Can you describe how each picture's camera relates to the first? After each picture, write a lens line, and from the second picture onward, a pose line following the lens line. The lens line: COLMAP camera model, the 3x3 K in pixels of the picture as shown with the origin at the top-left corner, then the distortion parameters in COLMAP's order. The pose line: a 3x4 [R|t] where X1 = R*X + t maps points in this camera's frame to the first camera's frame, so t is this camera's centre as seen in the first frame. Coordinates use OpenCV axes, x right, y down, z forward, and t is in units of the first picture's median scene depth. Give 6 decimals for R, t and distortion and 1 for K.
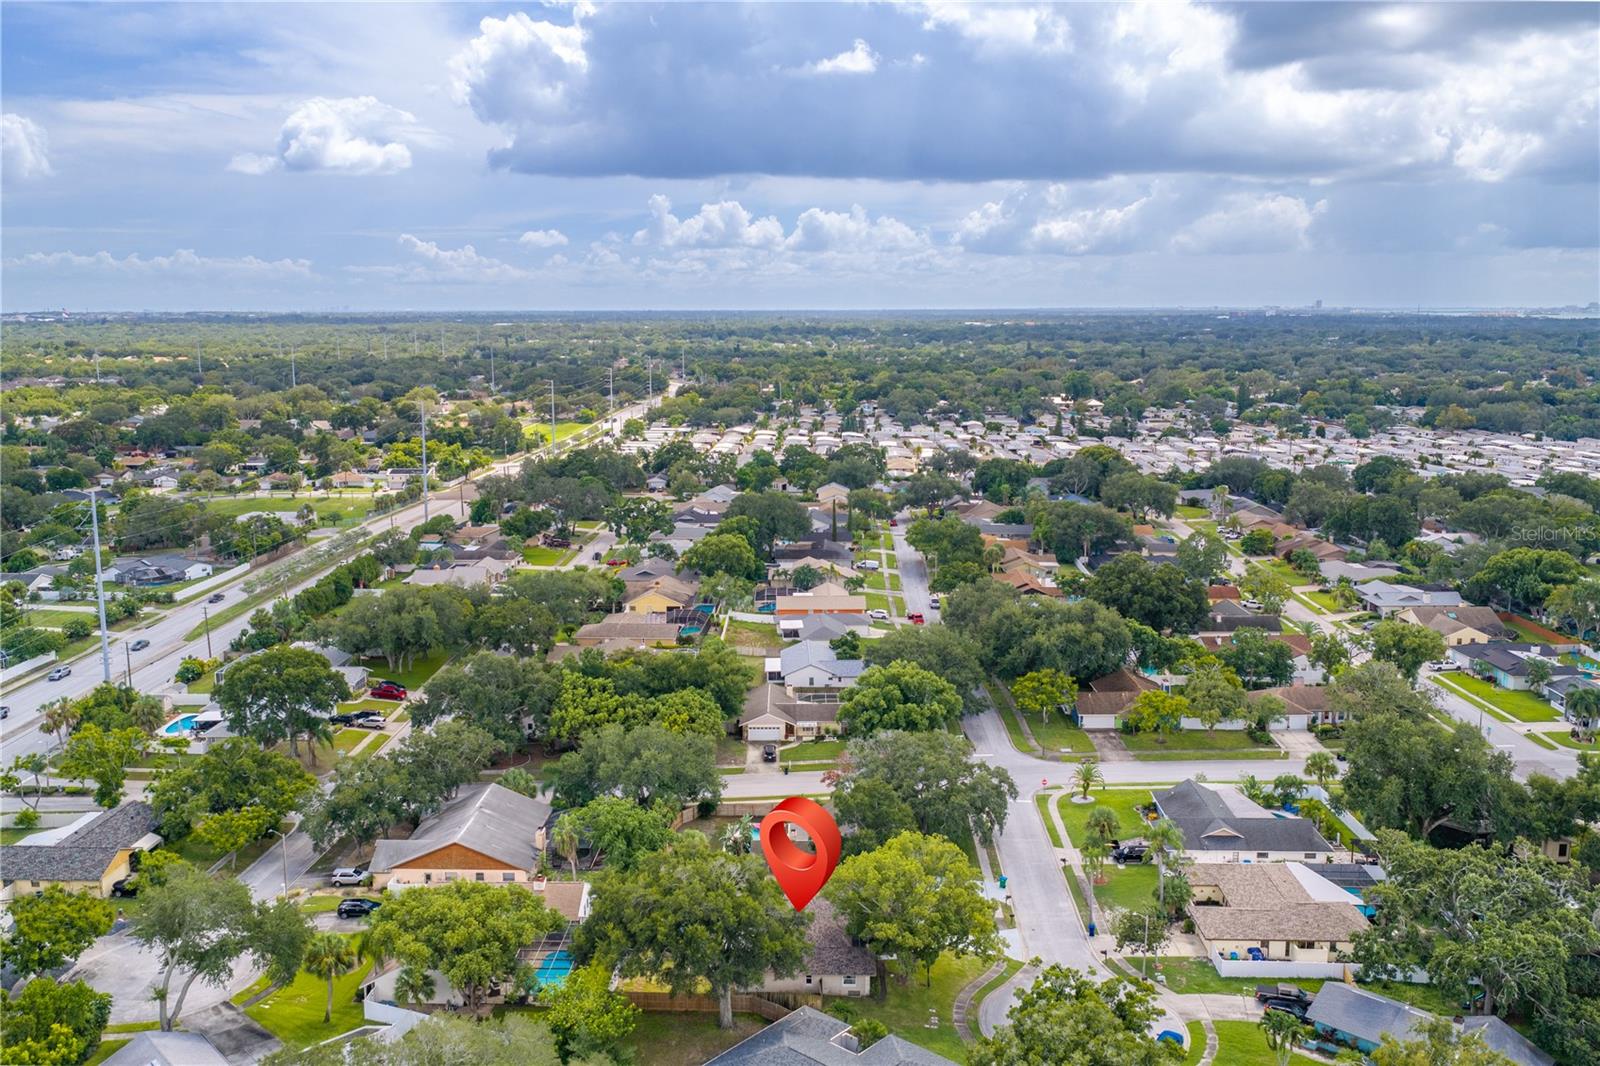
lens RADIAL K [[1341.7, 0, 794.5], [0, 1341.7, 533.4], [0, 0, 1]] dist [0.022191, -0.021902]
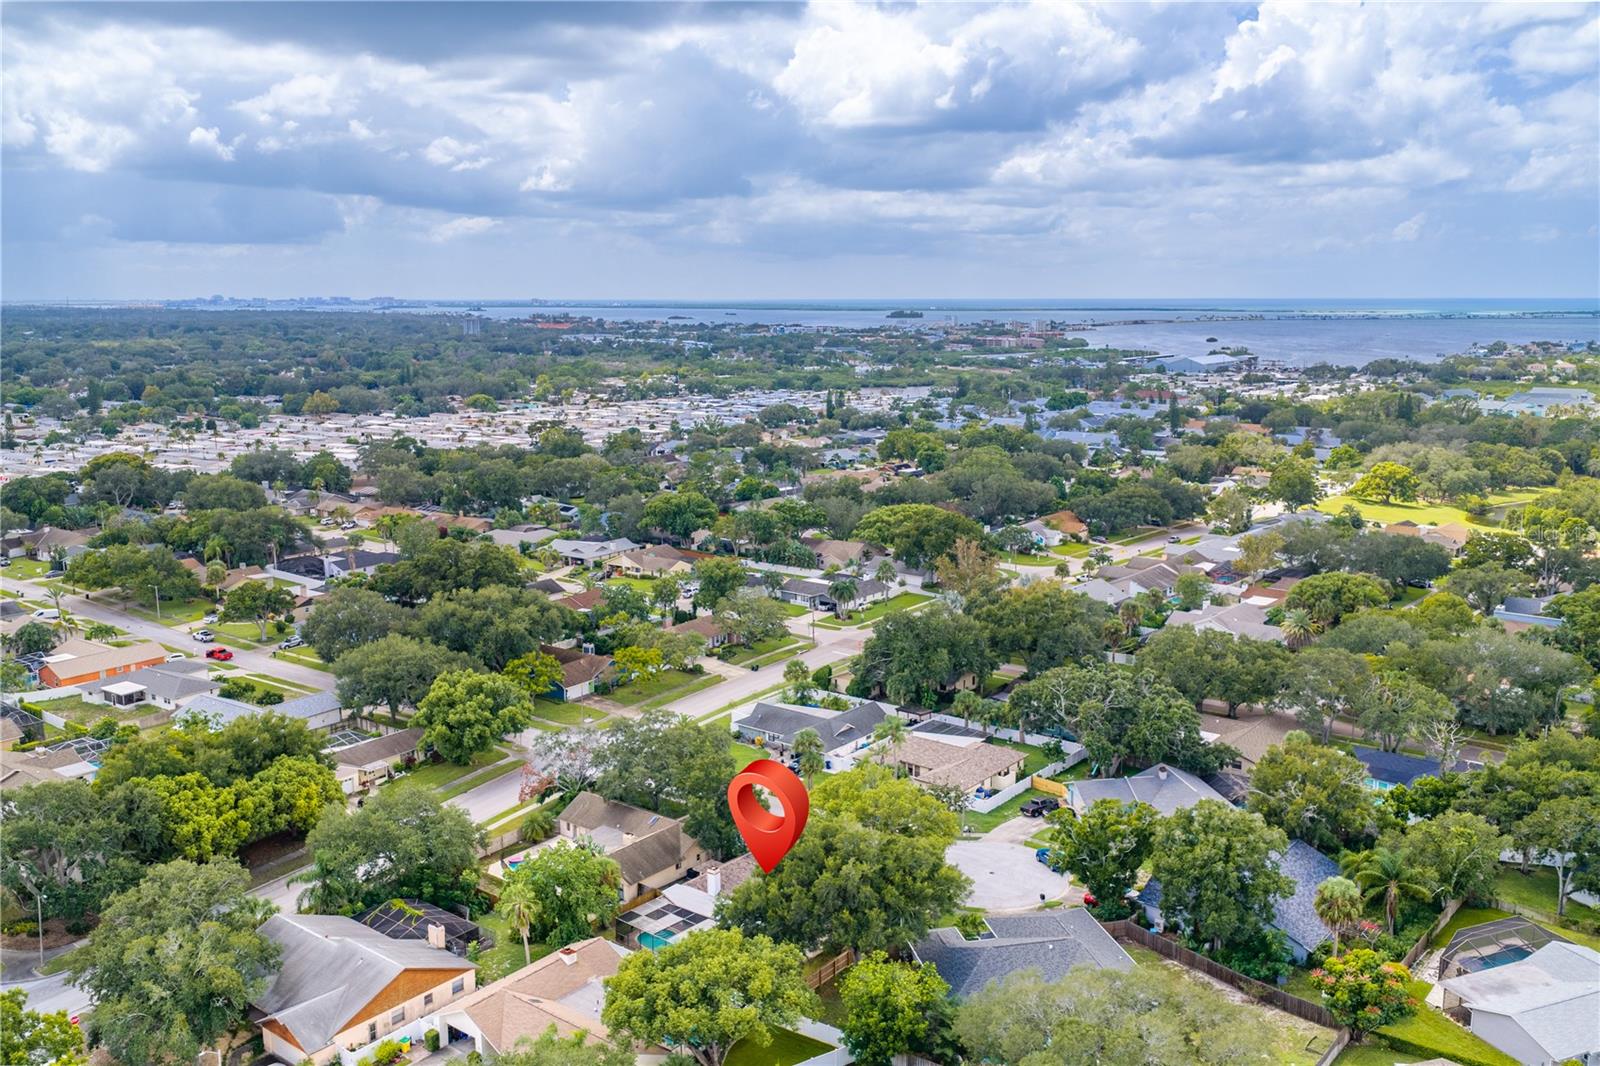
lens RADIAL K [[1341.7, 0, 798.8], [0, 1341.7, 527.9], [0, 0, 1]] dist [0.022191, -0.021902]
pose [[0.591625, -0.136571, 0.794561, -0.517995], [0.136311, 0.988304, 0.068376, -0.036475], [-0.794606, 0.067855, 0.603322, 0.231256]]
